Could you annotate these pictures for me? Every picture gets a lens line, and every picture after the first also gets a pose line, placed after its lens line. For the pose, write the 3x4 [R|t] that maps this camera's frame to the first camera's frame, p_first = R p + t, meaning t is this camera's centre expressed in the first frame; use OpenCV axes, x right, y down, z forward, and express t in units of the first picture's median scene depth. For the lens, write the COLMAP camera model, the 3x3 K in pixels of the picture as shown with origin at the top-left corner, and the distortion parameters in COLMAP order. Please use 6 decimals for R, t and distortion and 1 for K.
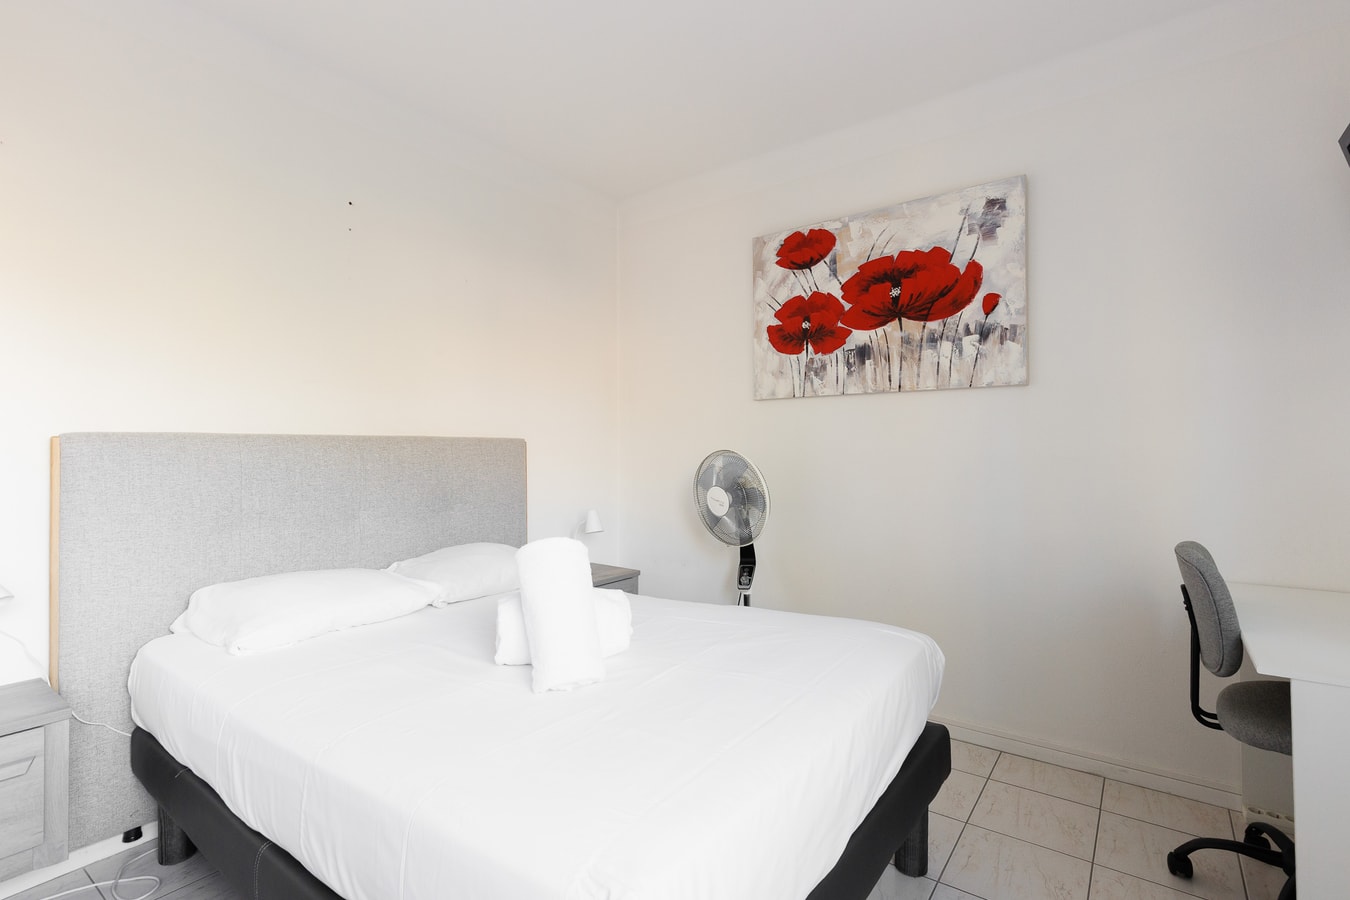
lens RADIAL K [[647.6, 0, 678.1], [0, 647.6, 438.5], [0, 0, 1]] dist [0.010556, -0.000182]
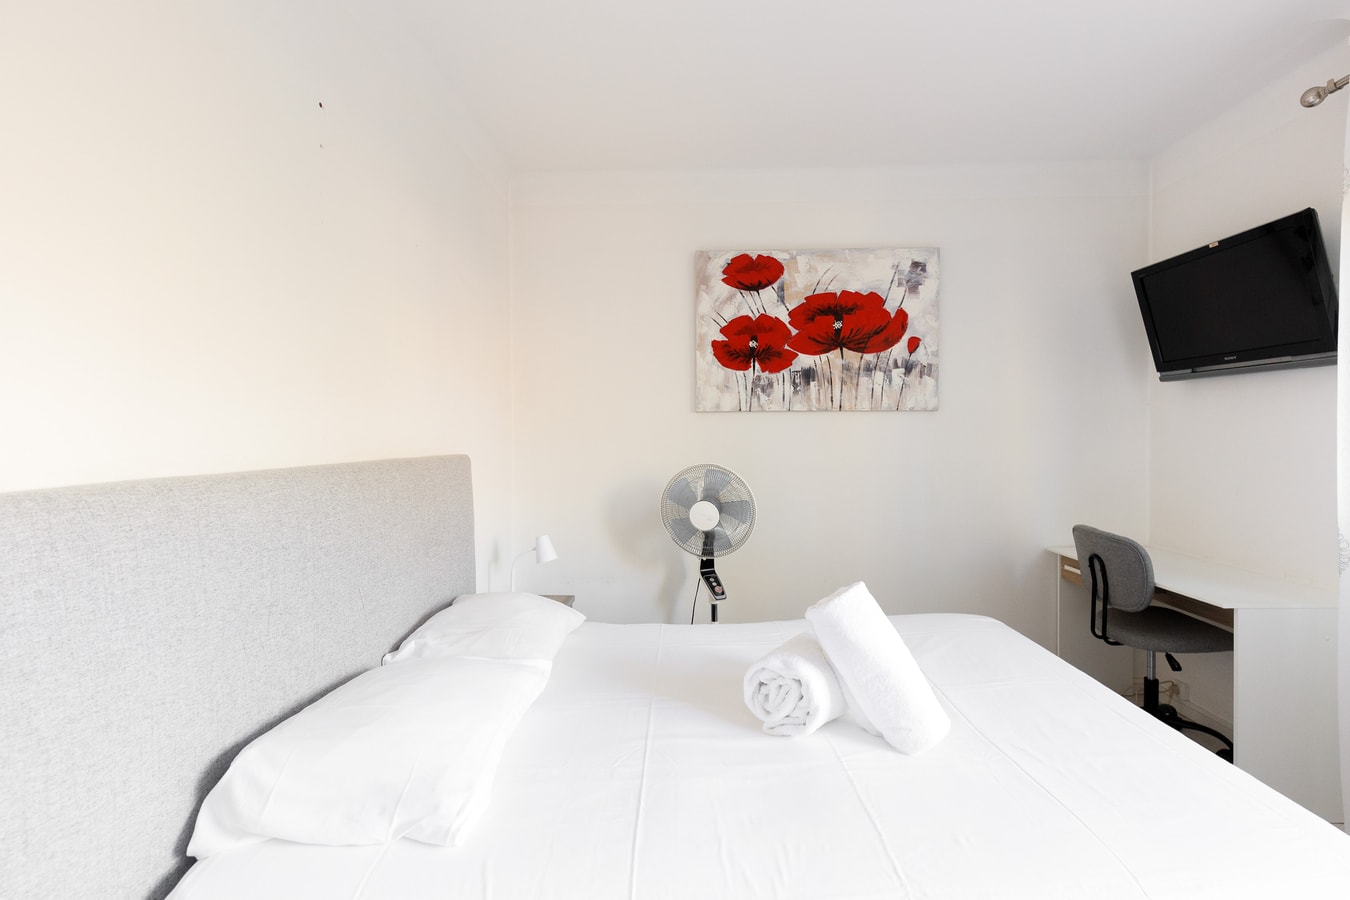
lens RADIAL K [[614.8, 0, 685.3], [0, 614.8, 447.6], [0, 0, 1]] dist [0.009403, -0.000966]
pose [[0.808697, -0.013938, 0.588061, -0.504675], [-0.007496, 0.999394, 0.033995, -0.039015], [-0.588178, -0.031900, 0.808102, 0.246689]]
